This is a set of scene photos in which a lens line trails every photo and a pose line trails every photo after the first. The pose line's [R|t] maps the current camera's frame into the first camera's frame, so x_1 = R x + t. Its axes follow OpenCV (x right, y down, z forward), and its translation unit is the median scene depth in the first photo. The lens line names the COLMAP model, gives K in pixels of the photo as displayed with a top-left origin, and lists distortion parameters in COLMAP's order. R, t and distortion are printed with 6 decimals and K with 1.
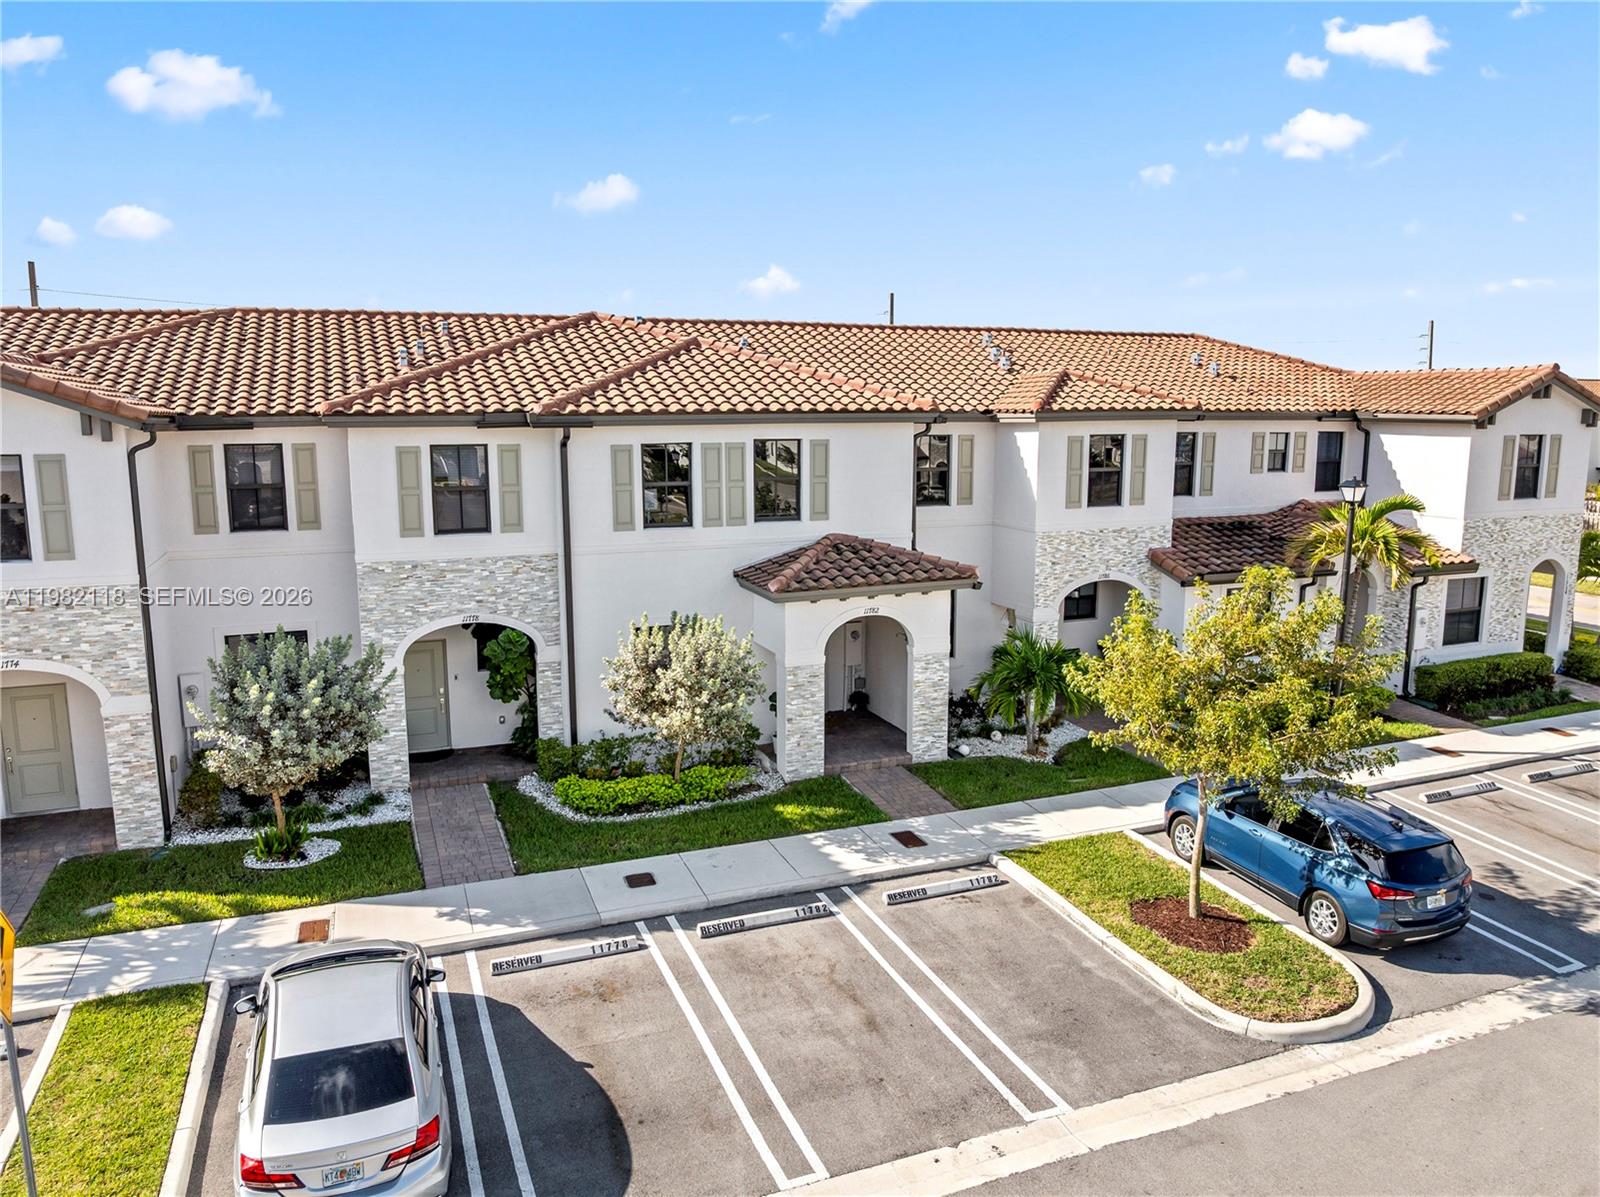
lens RADIAL K [[1125.0, 0, 800.0], [0, 1125.0, 598.5], [0, 0, 1]] dist [-0.049371, 0.002892]
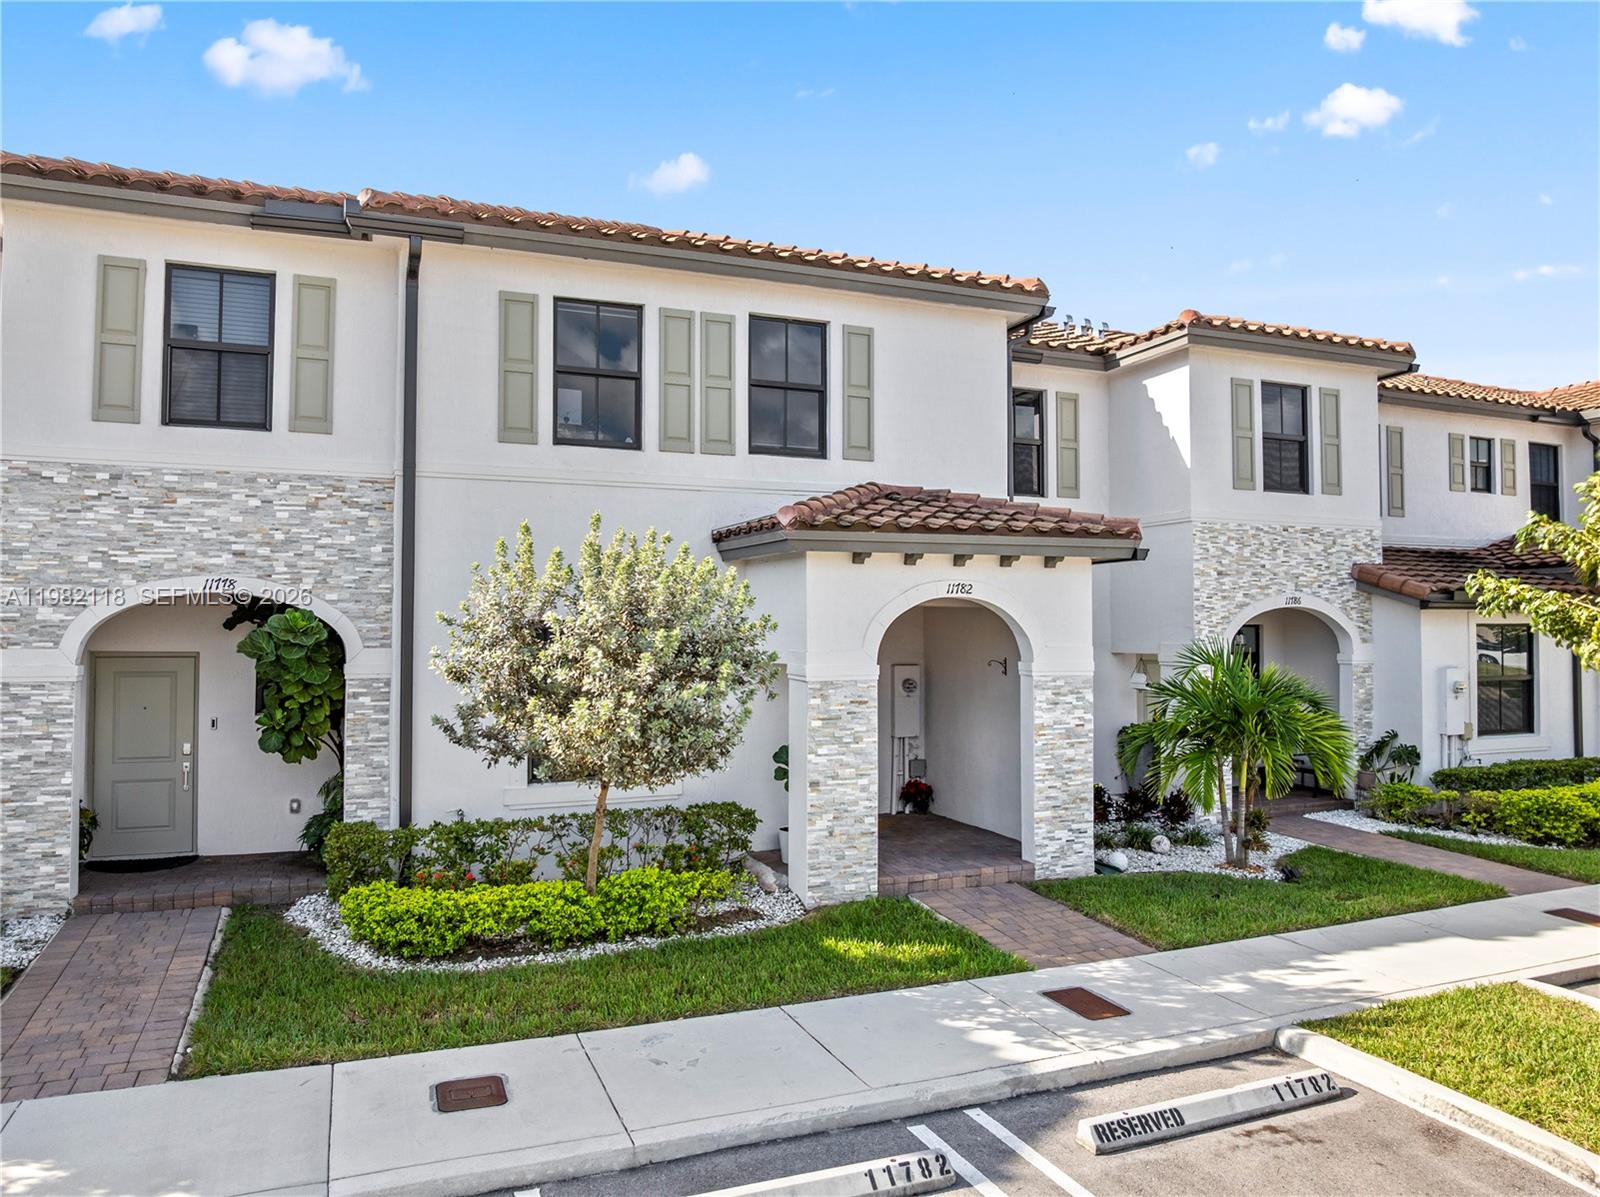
lens RADIAL K [[1125.0, 0, 800.0], [0, 1125.0, 598.5], [0, 0, 1]] dist [-0.049371, 0.002892]
pose [[0.999823, 0.001988, 0.018694, -0.026000], [0.001798, 0.979728, -0.200326, 0.128721], [-0.018713, 0.200324, 0.979551, 0.468090]]
